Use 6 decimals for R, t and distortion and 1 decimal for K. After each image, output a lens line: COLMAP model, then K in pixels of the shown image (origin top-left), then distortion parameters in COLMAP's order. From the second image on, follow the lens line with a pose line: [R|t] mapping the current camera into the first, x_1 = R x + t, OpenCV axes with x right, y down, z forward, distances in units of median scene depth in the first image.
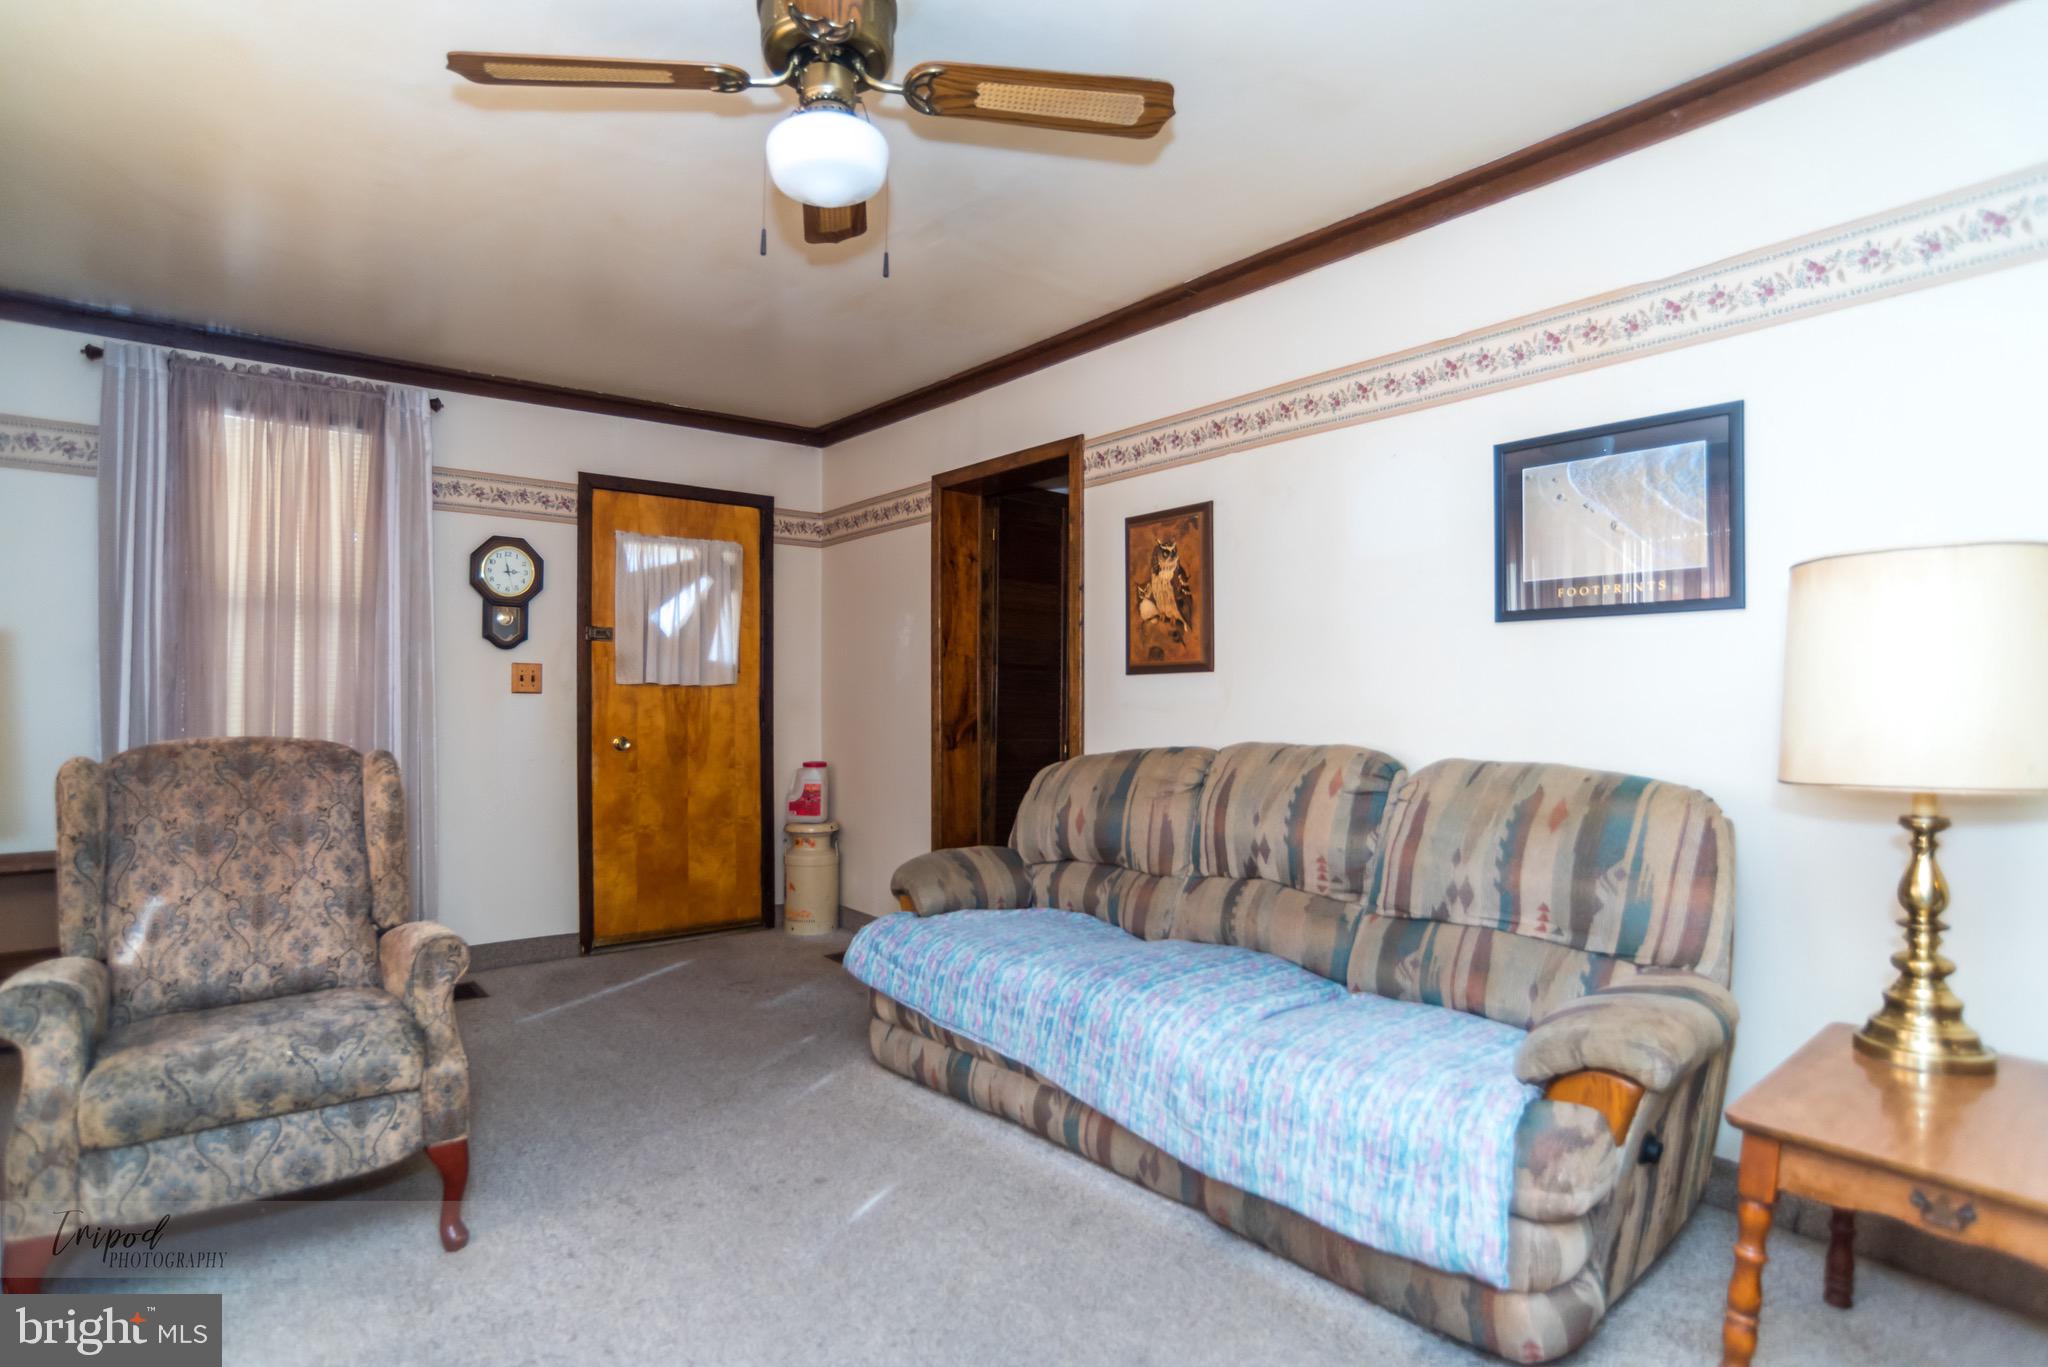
lens RADIAL K [[1094.6, 0, 1027.2], [0, 1094.6, 698.3], [0, 0, 1]] dist [-0.003402, 0.000247]
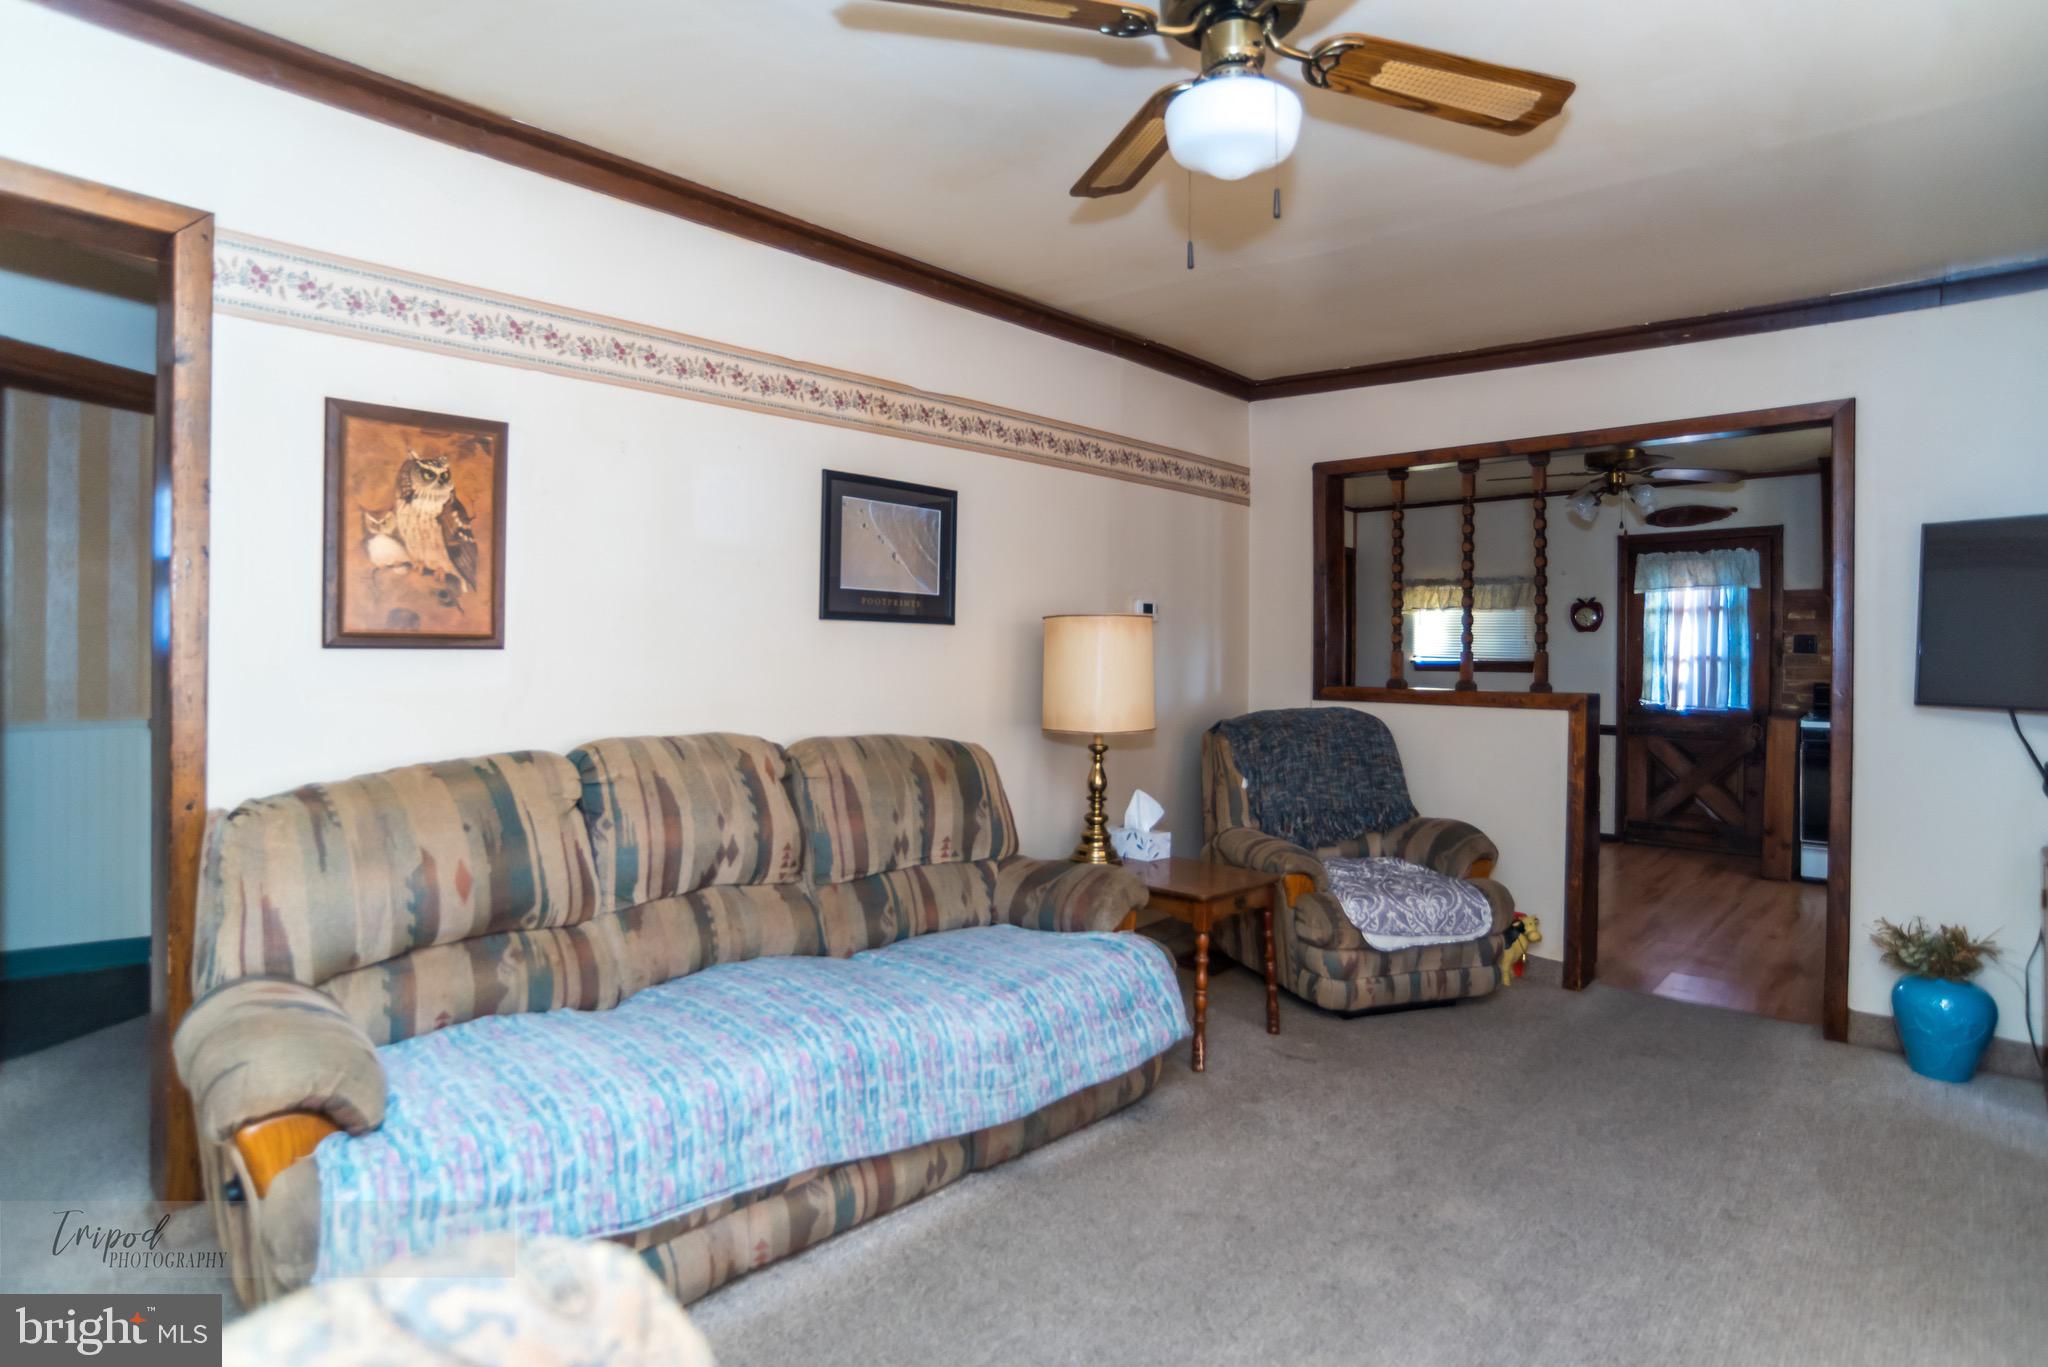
lens RADIAL K [[1086.8, 0, 1029.3], [0, 1086.8, 663.3], [0, 0, 1]] dist [-0.011423, 0.001132]
pose [[-0.109309, -0.009533, 0.993962, -0.737008], [-0.020529, 0.999762, 0.007331, -0.033996], [-0.993796, -0.019604, -0.109479, 0.872763]]
